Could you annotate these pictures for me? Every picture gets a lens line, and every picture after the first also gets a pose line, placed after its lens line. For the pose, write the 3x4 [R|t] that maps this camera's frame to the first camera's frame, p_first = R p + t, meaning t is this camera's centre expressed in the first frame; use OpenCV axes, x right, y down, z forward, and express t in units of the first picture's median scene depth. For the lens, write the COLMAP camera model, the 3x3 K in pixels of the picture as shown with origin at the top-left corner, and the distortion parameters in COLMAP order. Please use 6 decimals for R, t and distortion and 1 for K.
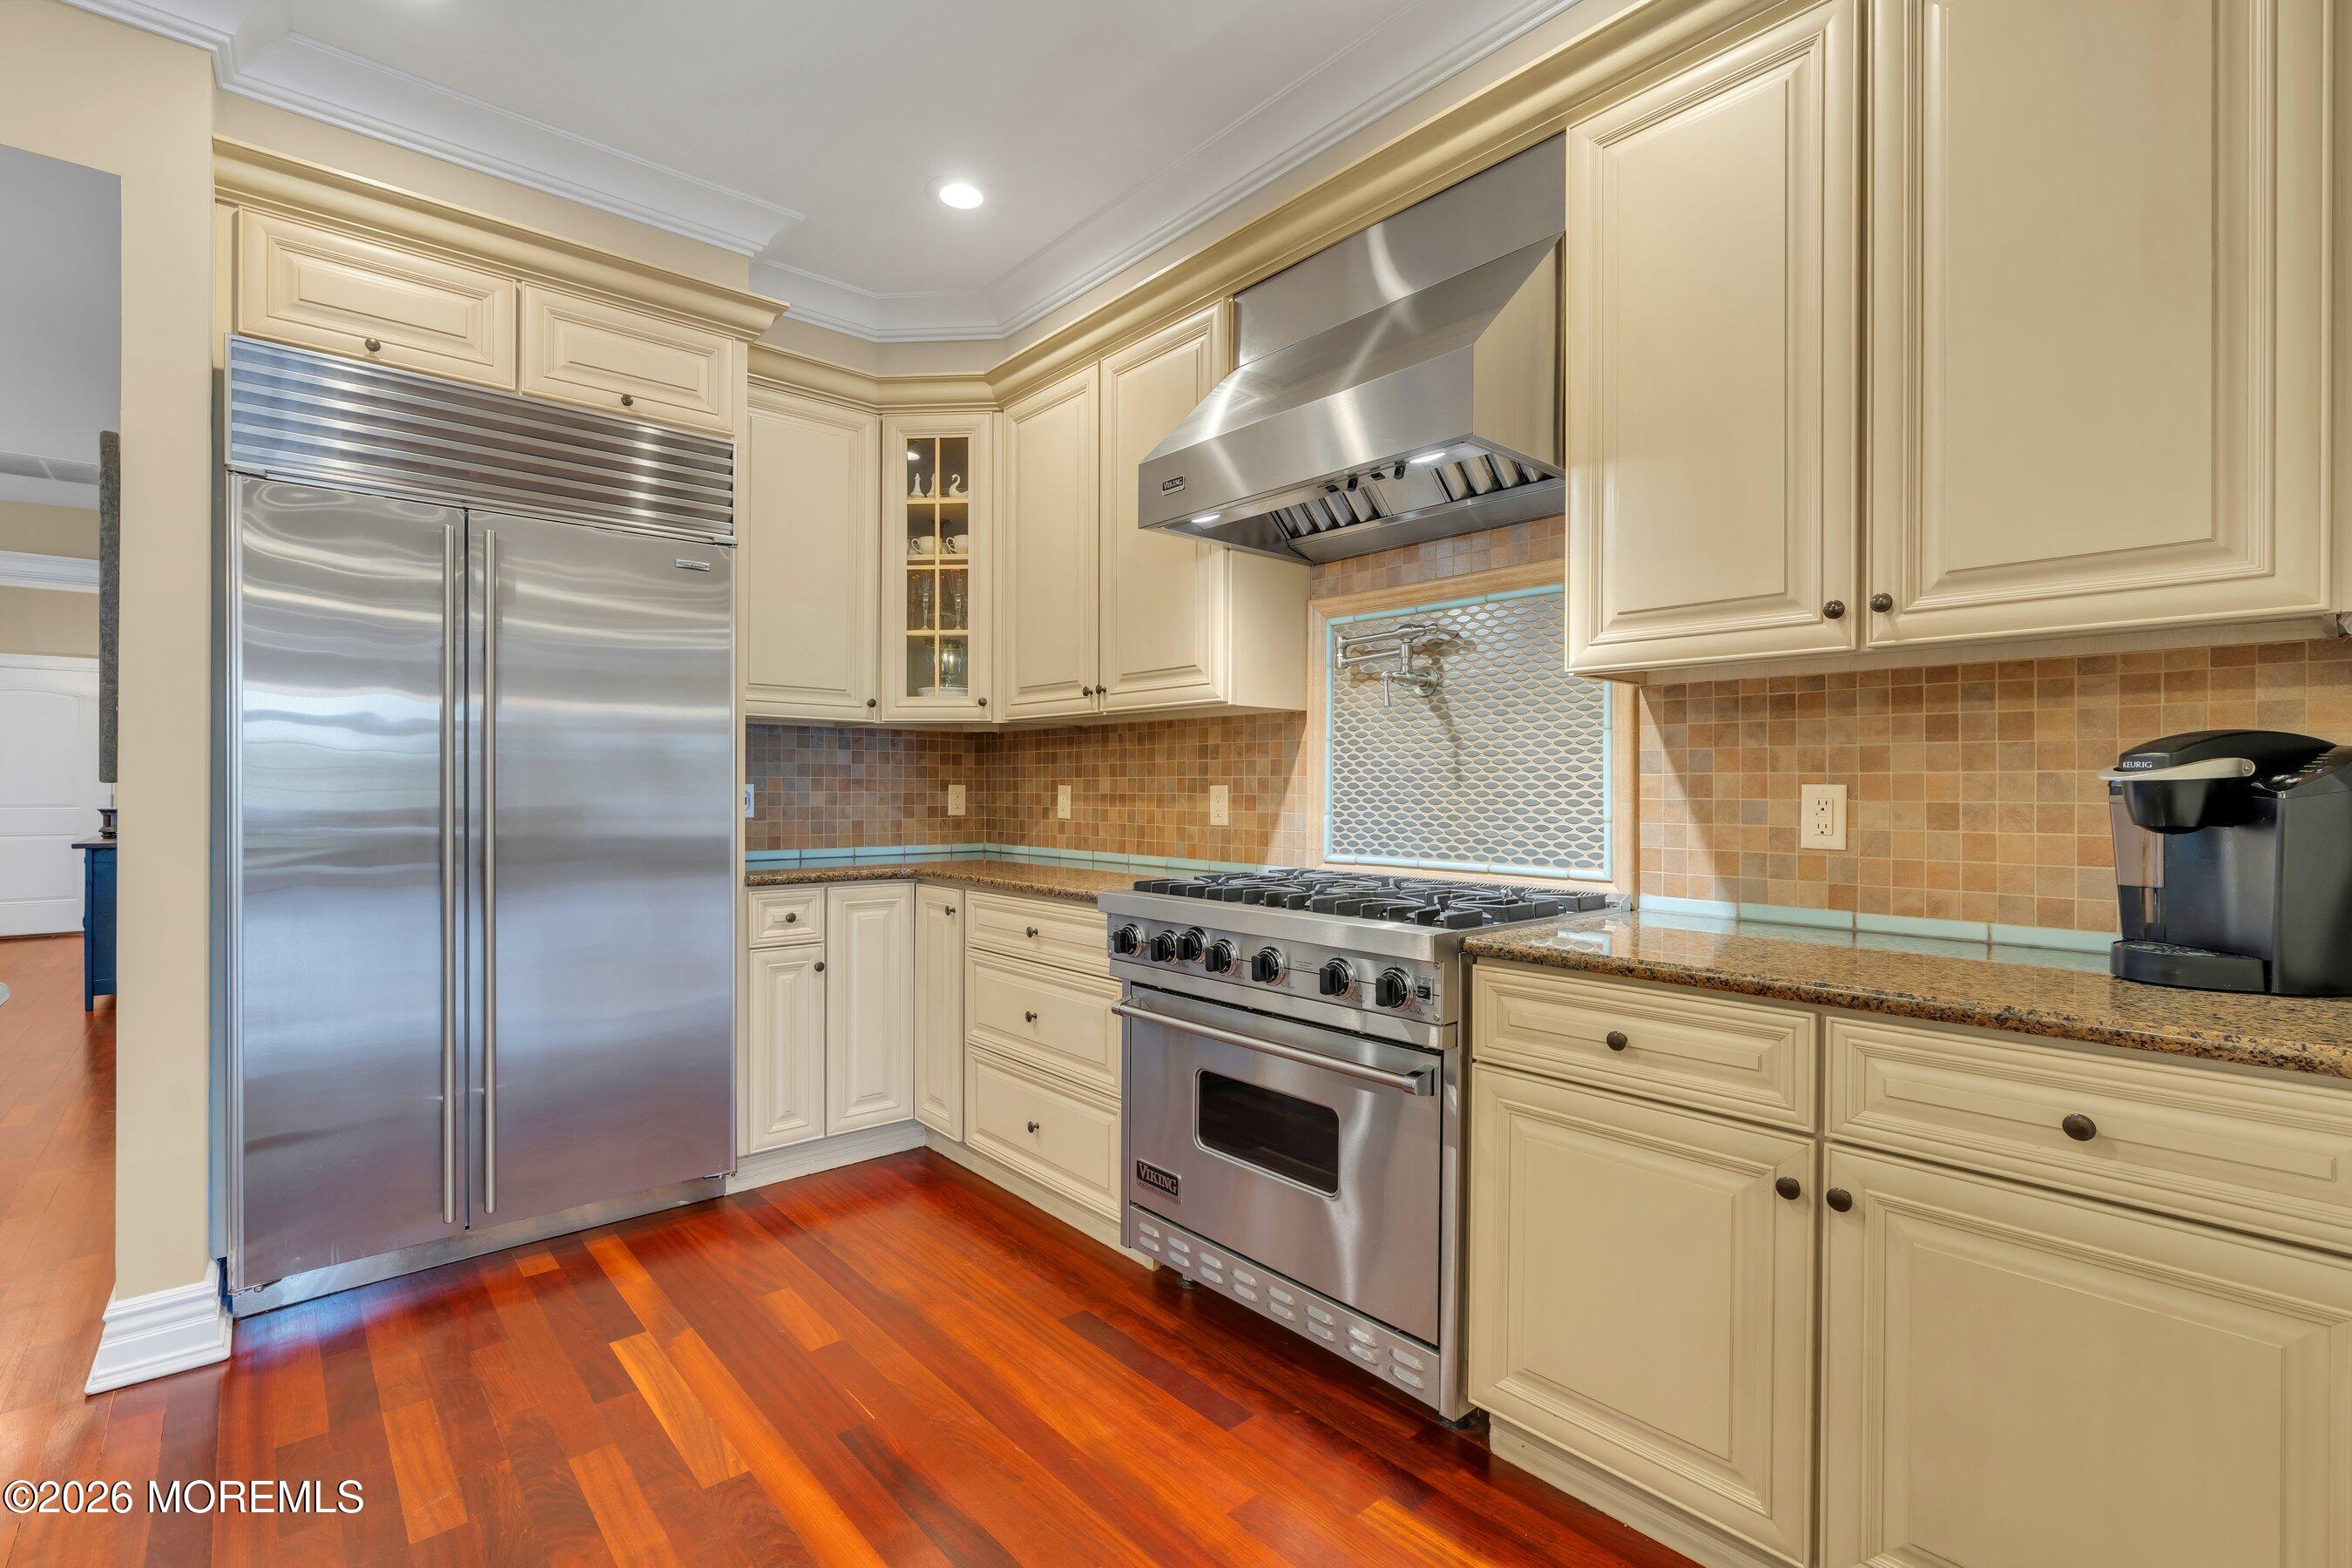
lens RADIAL K [[1061.6, 0, 1168.8], [0, 1061.6, 784.3], [0, 0, 1]] dist [-0.010973, 0.004963]
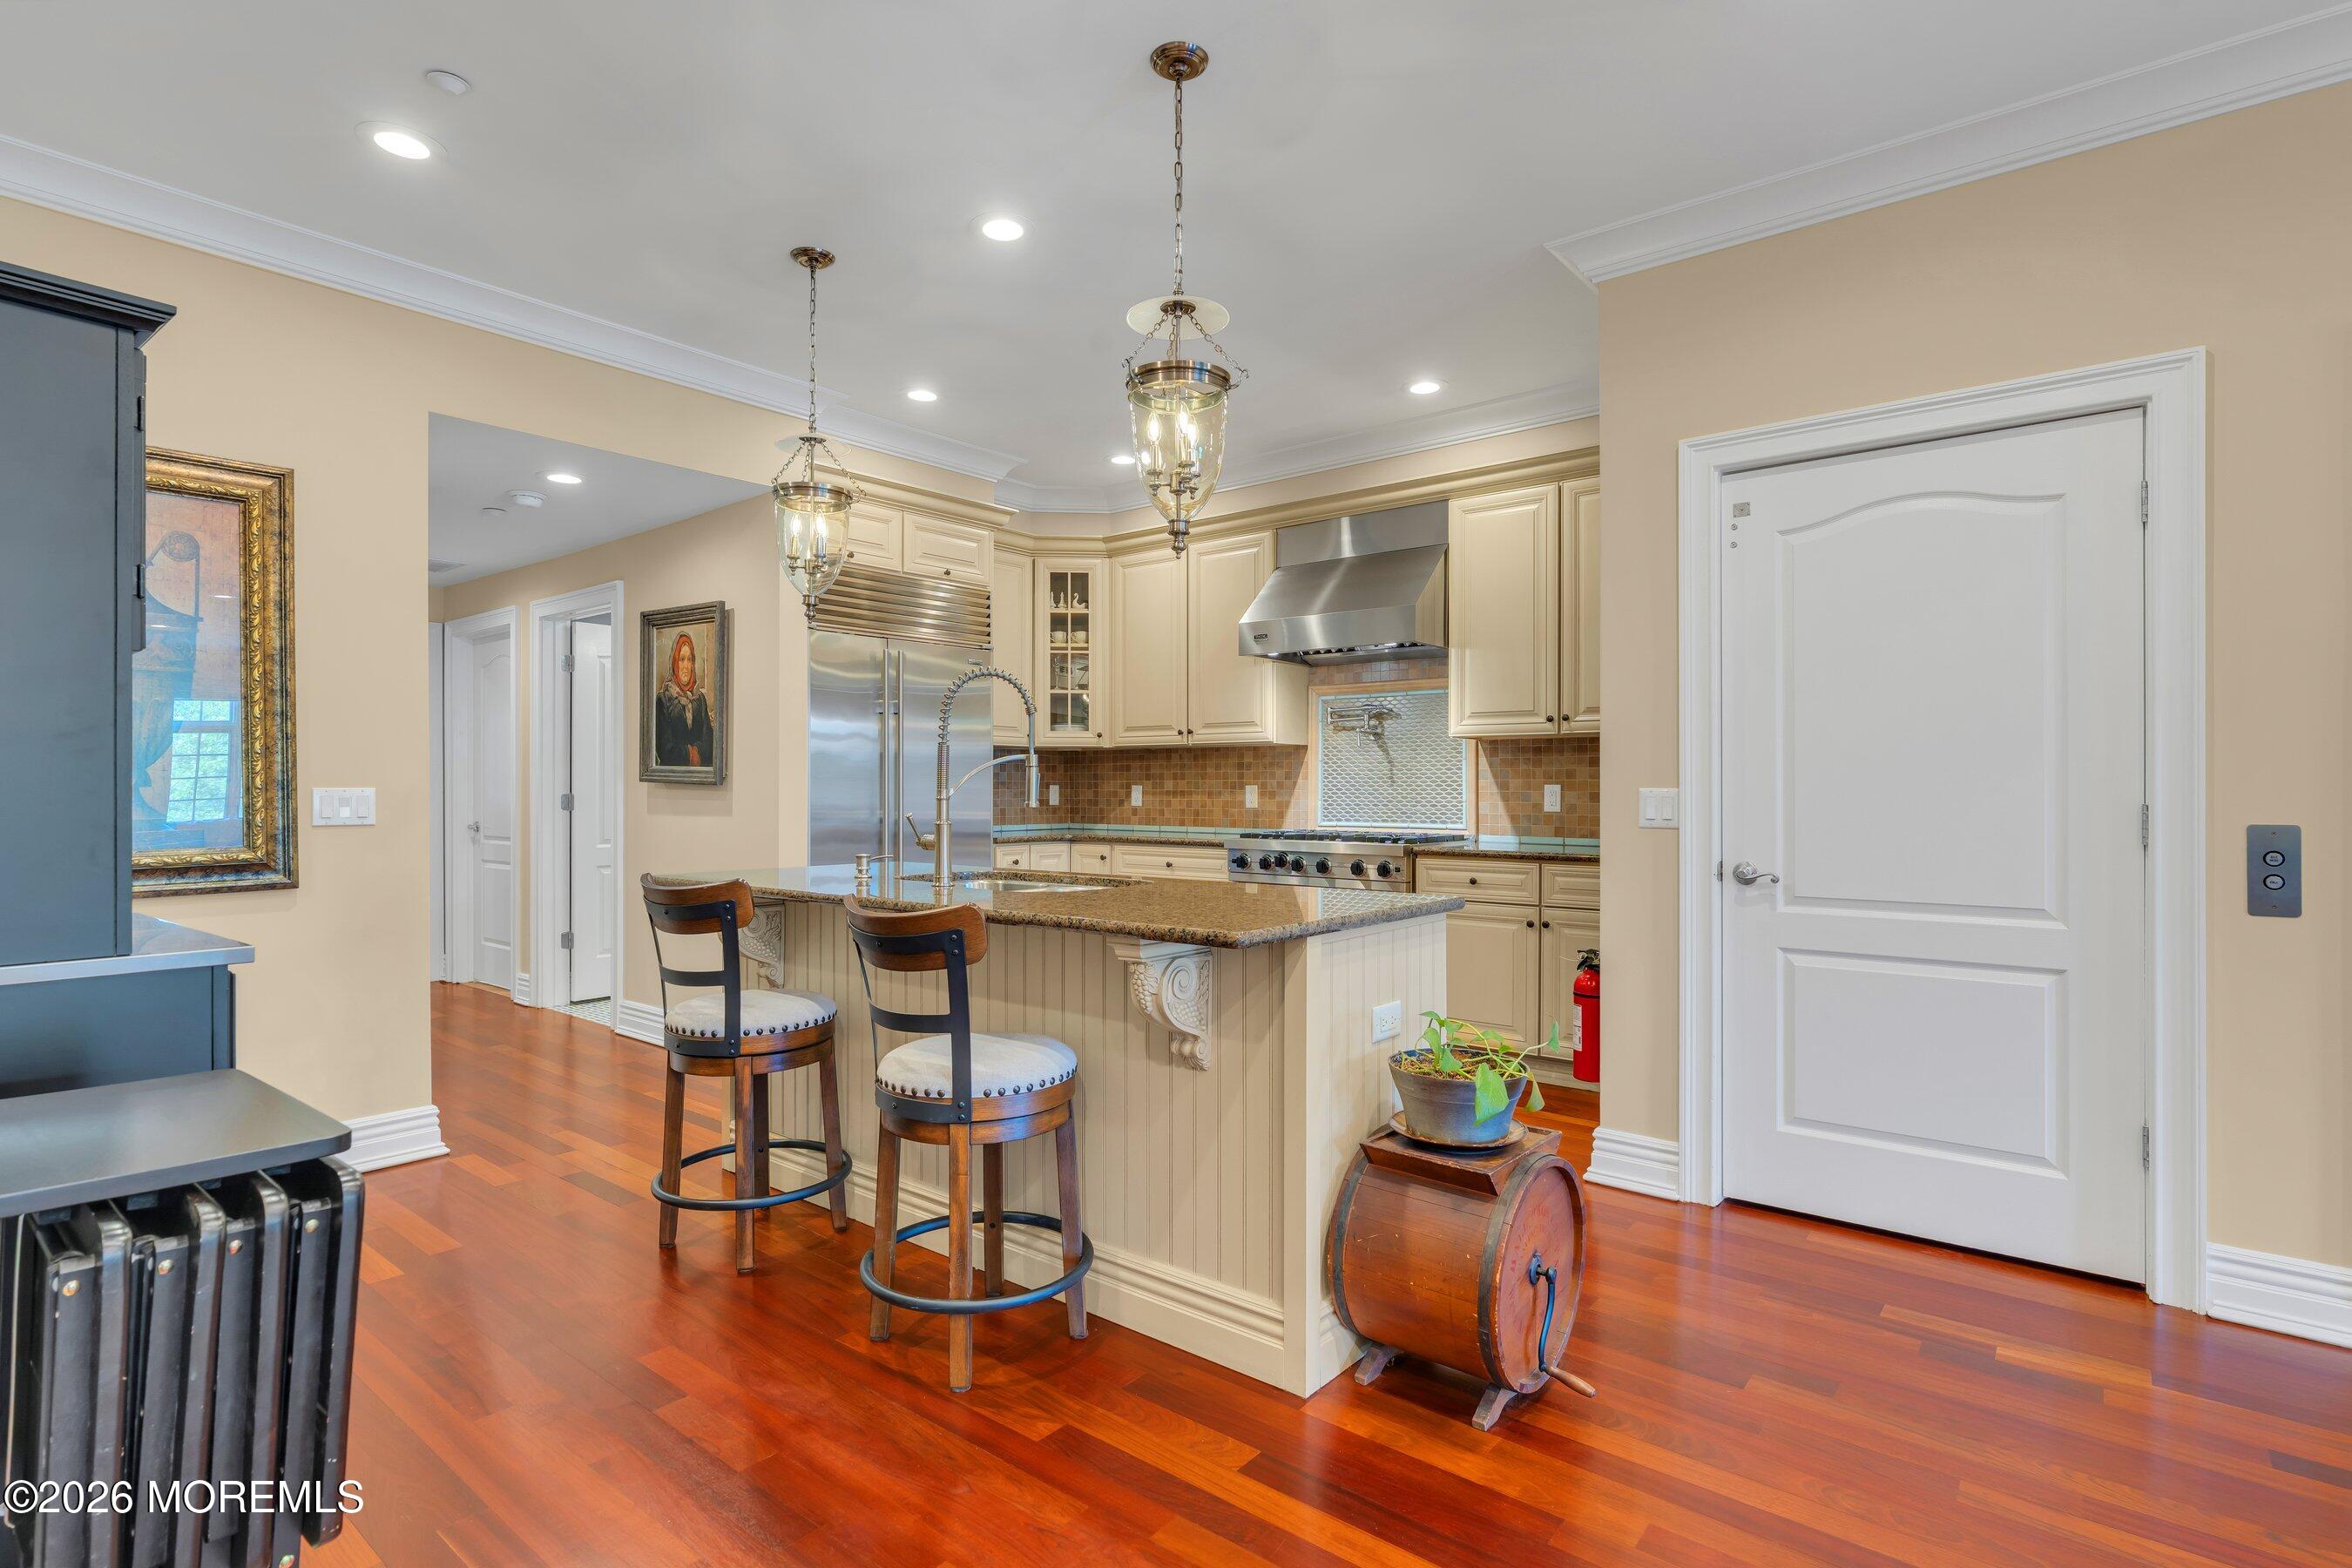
lens RADIAL K [[1080.7, 0, 1187.0], [0, 1080.7, 772.0], [0, 0, 1]] dist [0.000655, 0.001459]
pose [[0.986443, -0.000011, 0.164101, -0.398481], [0.001608, 0.999953, -0.009601, -0.004570], [-0.164094, 0.009735, 0.986397, -0.851227]]
